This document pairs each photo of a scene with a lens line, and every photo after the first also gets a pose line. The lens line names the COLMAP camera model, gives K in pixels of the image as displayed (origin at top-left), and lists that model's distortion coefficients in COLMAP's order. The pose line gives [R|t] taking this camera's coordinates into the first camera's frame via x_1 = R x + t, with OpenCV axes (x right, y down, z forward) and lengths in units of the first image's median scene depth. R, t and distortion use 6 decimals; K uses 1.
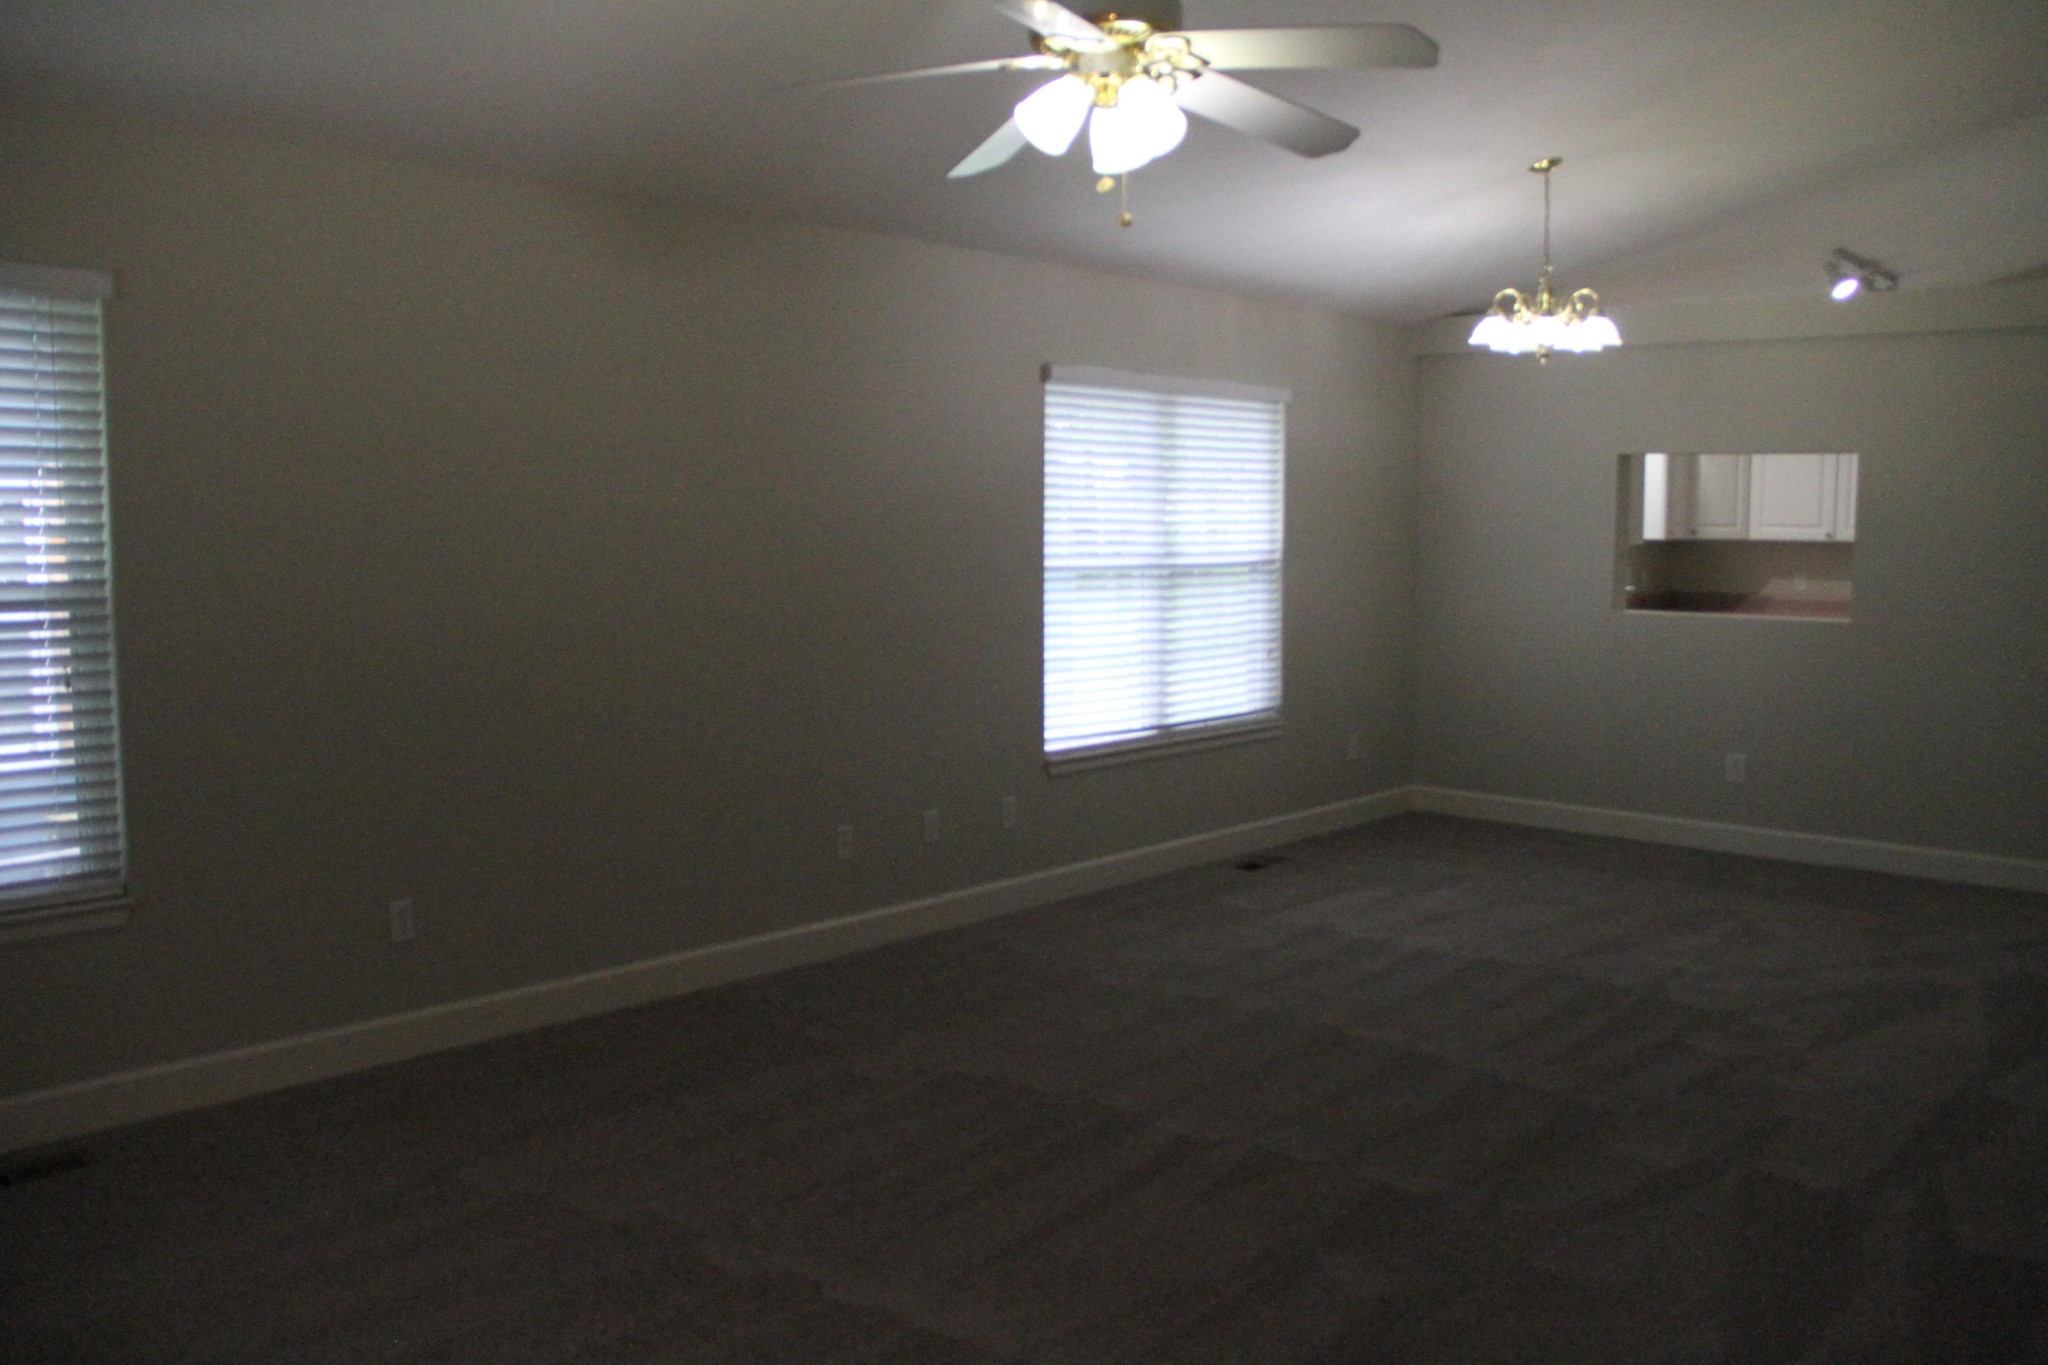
lens RADIAL K [[1705.8, 0, 1038.5], [0, 1705.8, 678.3], [0, 0, 1]] dist [-0.173245, 0.156646]
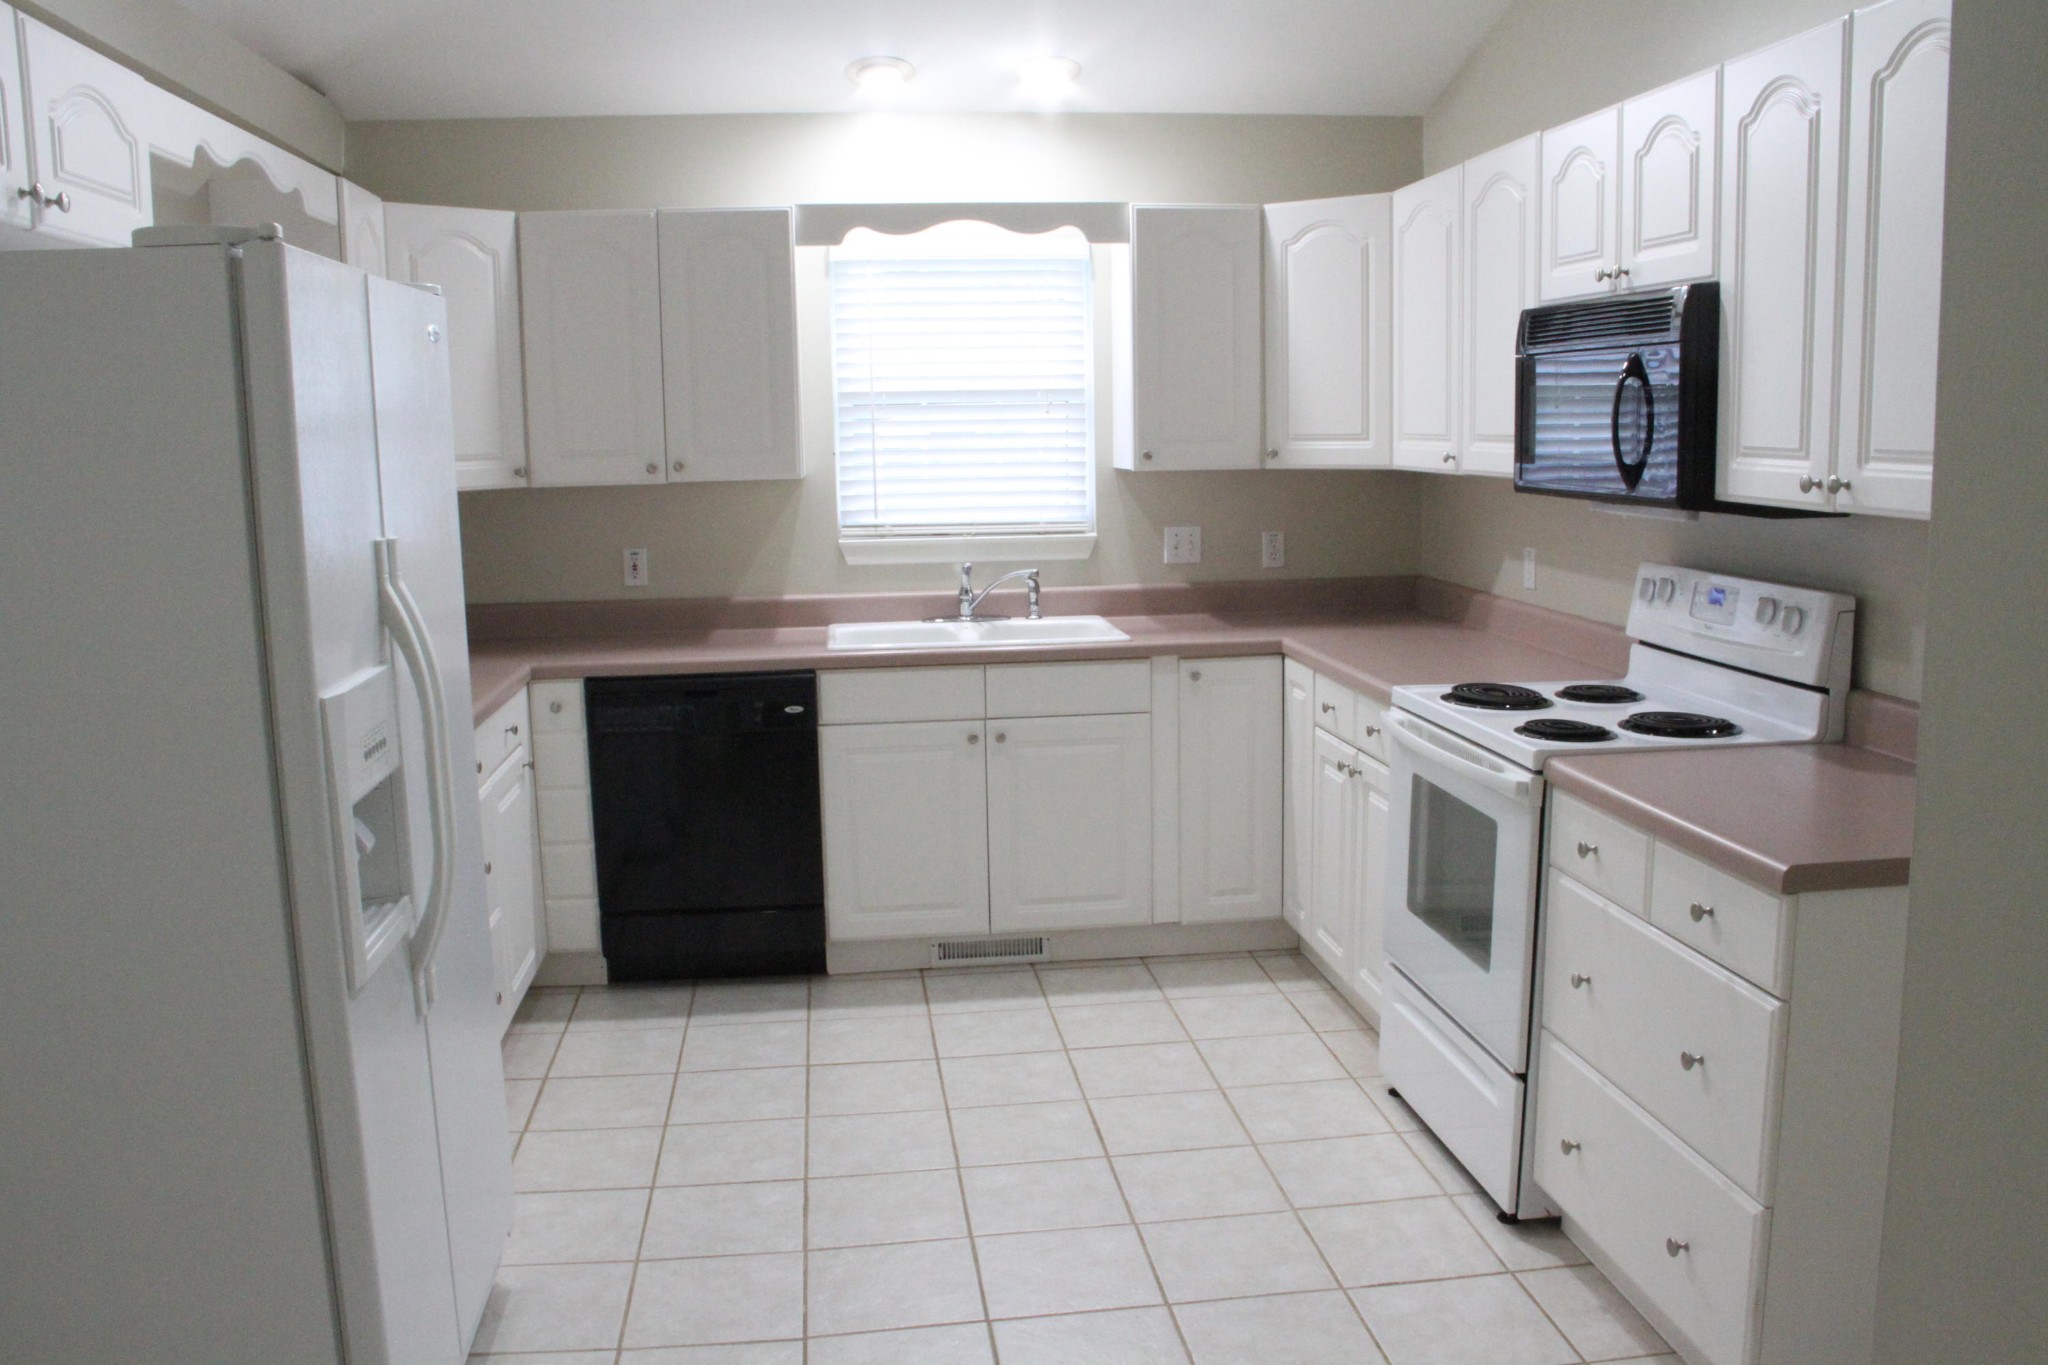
lens RADIAL K [[1689.5, 0, 1024.0], [0, 1689.5, 682.5], [0, 0, 1]] dist [-0.173813, 0.140412]
pose [[0.765767, 0.079137, -0.638231, 0.640117], [-0.039882, 0.996334, 0.075689, -0.056263], [0.641881, -0.032507, 0.766115, 0.606269]]
